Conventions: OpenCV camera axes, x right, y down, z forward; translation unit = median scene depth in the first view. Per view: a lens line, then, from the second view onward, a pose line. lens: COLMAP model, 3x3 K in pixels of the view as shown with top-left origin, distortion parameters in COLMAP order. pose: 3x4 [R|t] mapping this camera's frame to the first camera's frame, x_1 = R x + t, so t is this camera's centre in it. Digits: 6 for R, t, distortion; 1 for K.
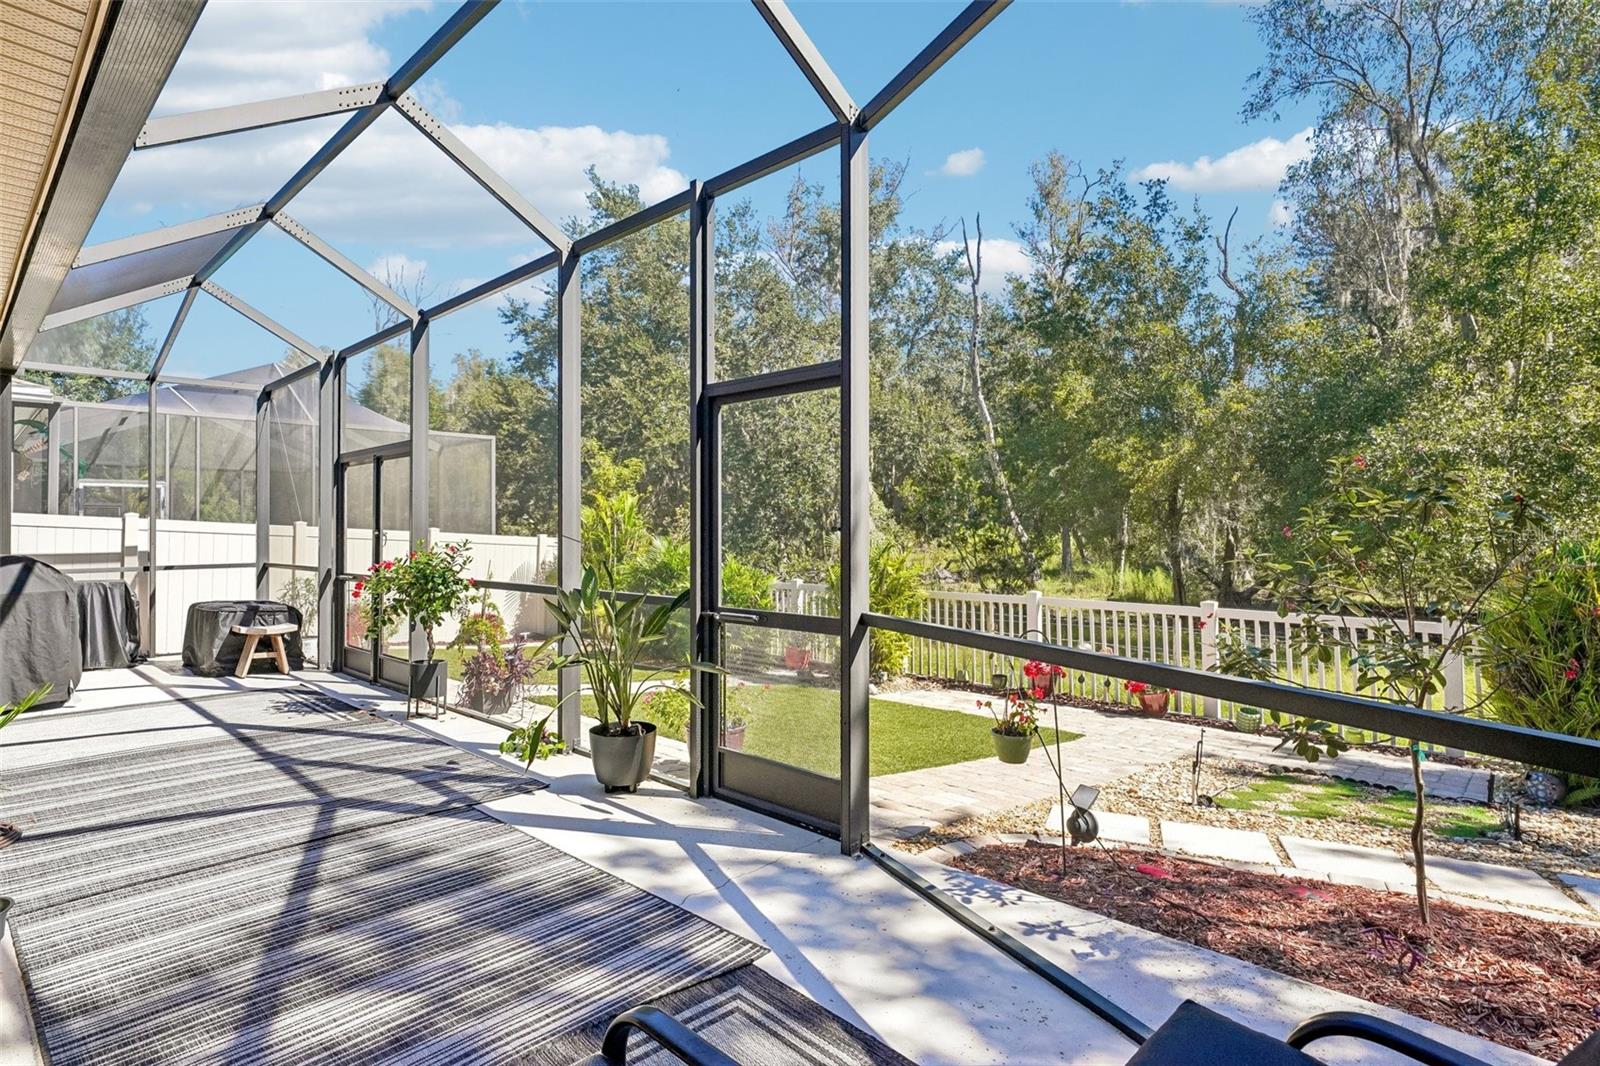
lens RADIAL K [[802.1, 0, 798.3], [0, 802.1, 530.1], [0, 0, 1]] dist [-0.004367, 0.003924]
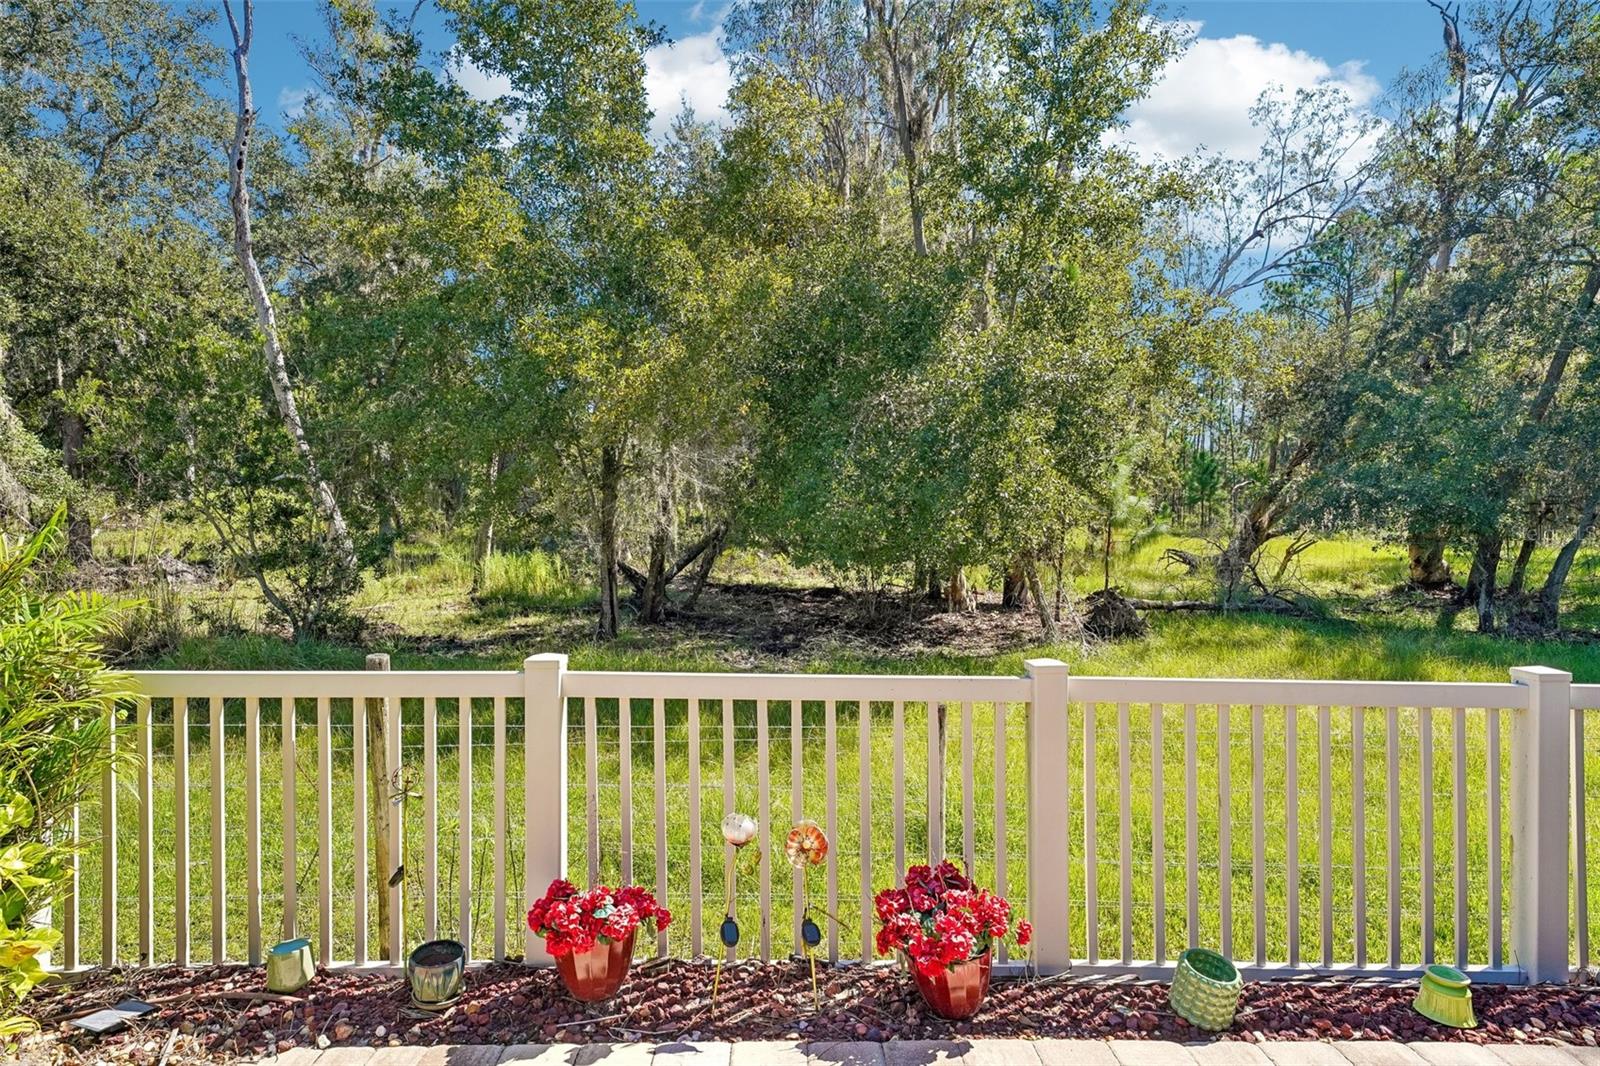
lens RADIAL K [[900.8, 0, 812.2], [0, 900.8, 537.1], [0, 0, 1]] dist [0.004735, 0.000757]
pose [[0.697892, -0.012087, 0.716101, 0.049207], [-0.015946, 0.999348, 0.032408, 0.006934], [-0.716026, -0.034036, 0.697244, 0.304440]]
